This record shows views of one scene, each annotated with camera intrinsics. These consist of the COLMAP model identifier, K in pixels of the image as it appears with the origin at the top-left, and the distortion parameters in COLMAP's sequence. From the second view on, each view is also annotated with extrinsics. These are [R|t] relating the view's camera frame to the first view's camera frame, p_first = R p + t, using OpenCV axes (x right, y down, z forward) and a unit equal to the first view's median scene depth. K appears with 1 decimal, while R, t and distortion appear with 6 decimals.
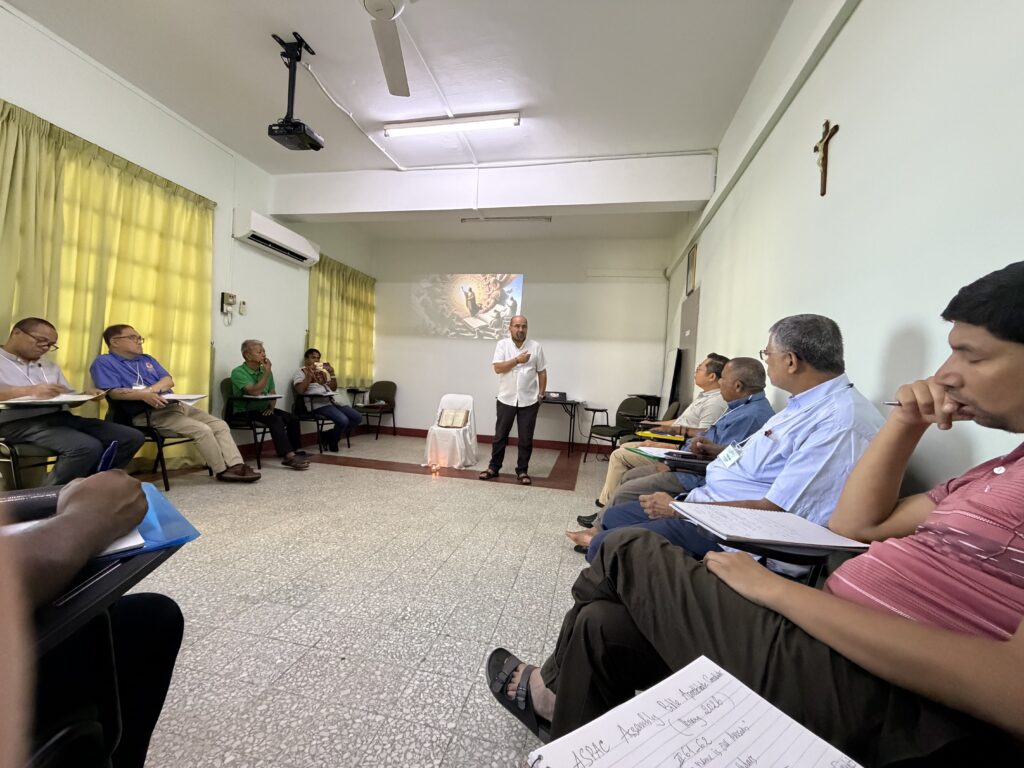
lens RADIAL K [[416.3, 0, 512.0], [0, 416.3, 384.0], [0, 0, 1]] dist [0.000001, -0.000014]
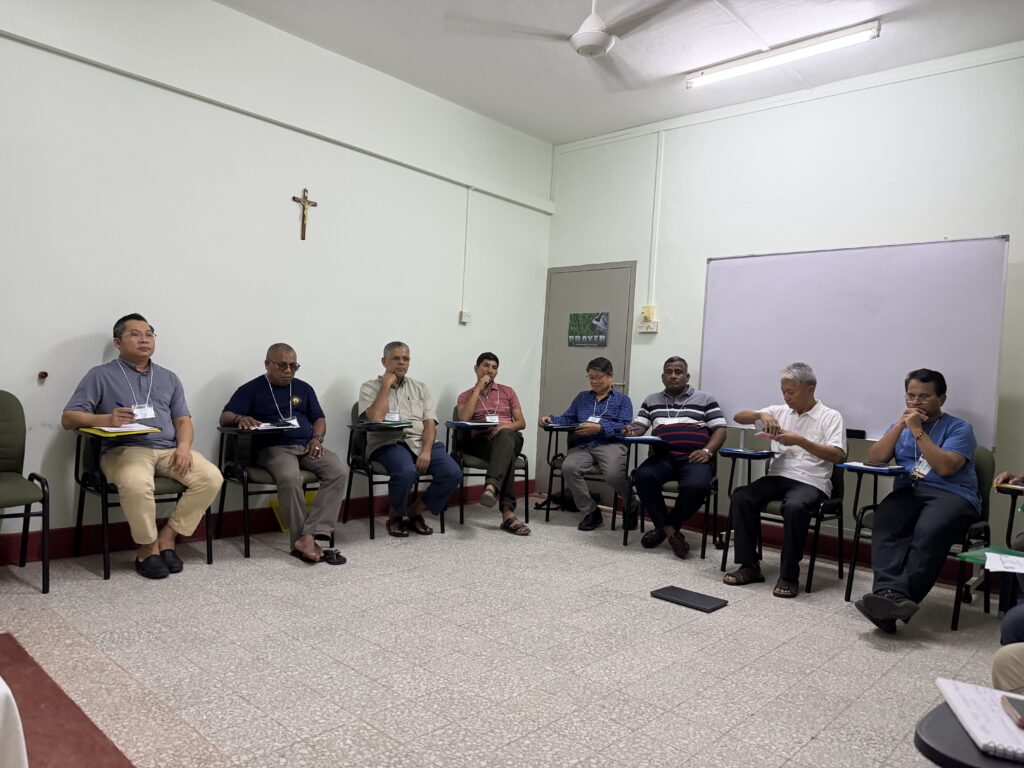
lens RADIAL K [[726.7, 0, 512.0], [0, 726.7, 384.0], [0, 0, 1]] dist [0.117753, -0.143807]
pose [[-0.859861, -0.107354, 0.499113, -0.968908], [-0.105373, 0.993910, 0.032245, -0.087351], [-0.499535, -0.024867, -0.865937, 2.236787]]
